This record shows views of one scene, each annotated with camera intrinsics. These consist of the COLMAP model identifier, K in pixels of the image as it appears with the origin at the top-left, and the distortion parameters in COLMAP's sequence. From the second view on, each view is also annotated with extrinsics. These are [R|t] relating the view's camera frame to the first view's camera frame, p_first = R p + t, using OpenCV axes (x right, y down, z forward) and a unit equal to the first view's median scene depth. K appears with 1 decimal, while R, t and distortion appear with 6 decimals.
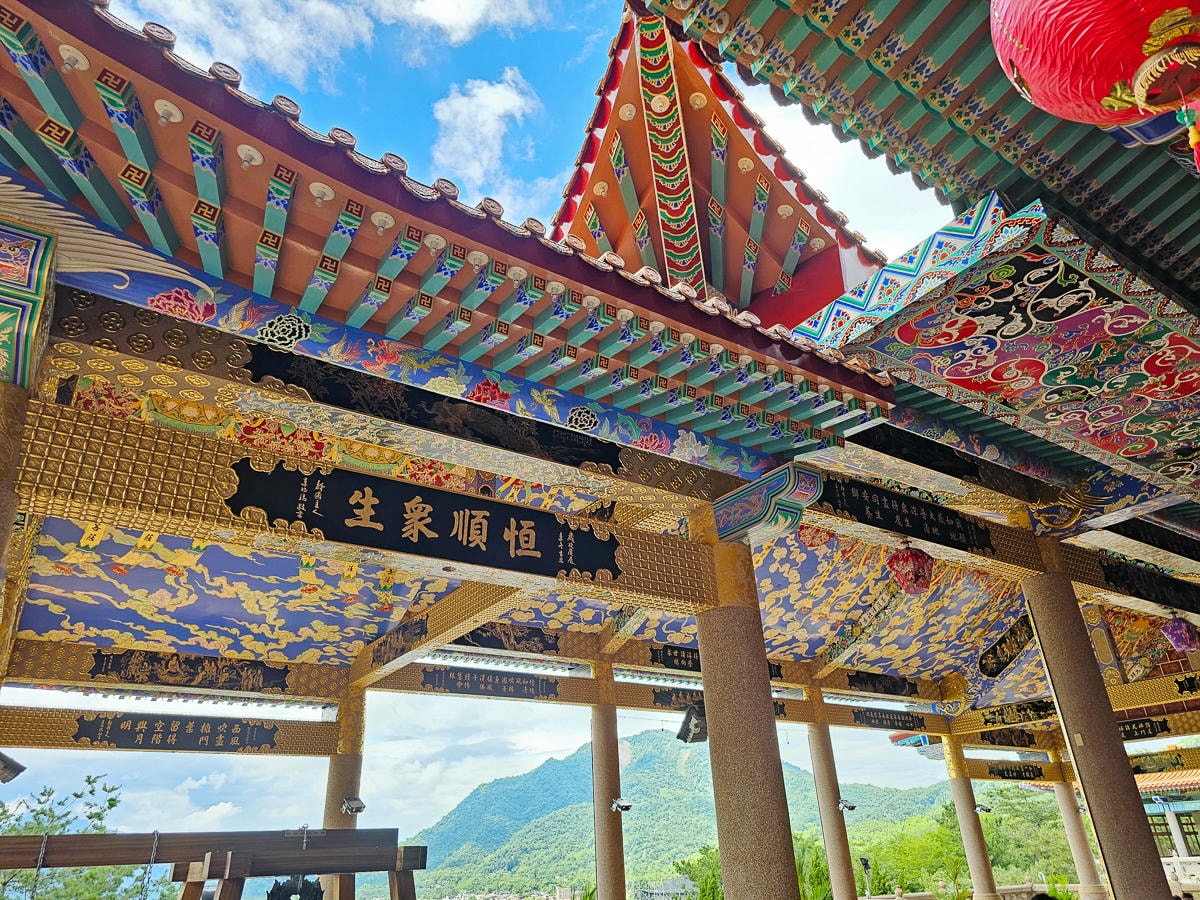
lens RADIAL K [[803.7, 0, 599.5], [0, 803.7, 450.8], [0, 0, 1]] dist [0.044873, -0.033810]
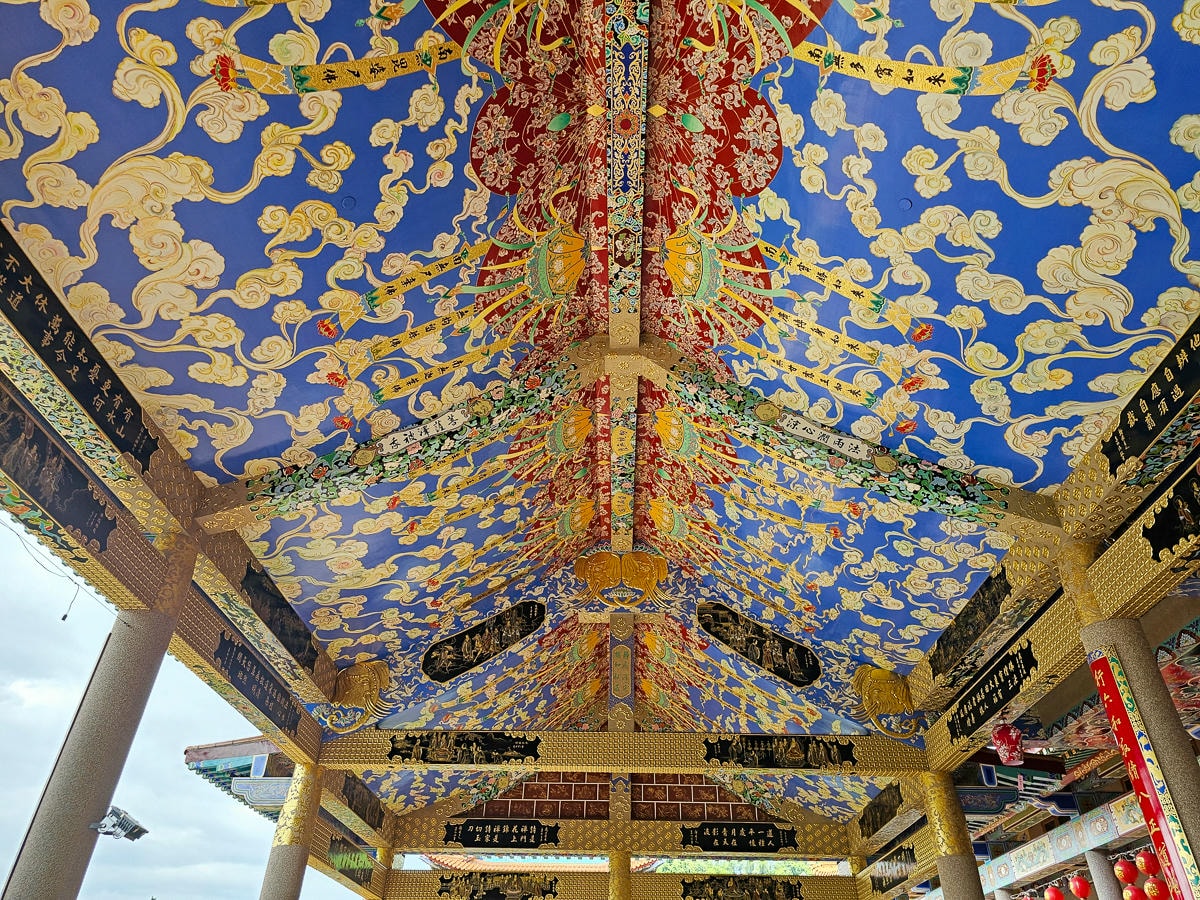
lens RADIAL K [[803.7, 0, 596.5], [0, 803.7, 445.7], [0, 0, 1]] dist [0.044873, -0.033810]
pose [[0.561966, 0.527903, 0.636799, 0.085160], [-0.404400, 0.846926, -0.345220, 0.290407], [-0.721564, -0.063520, 0.689428, 0.525156]]
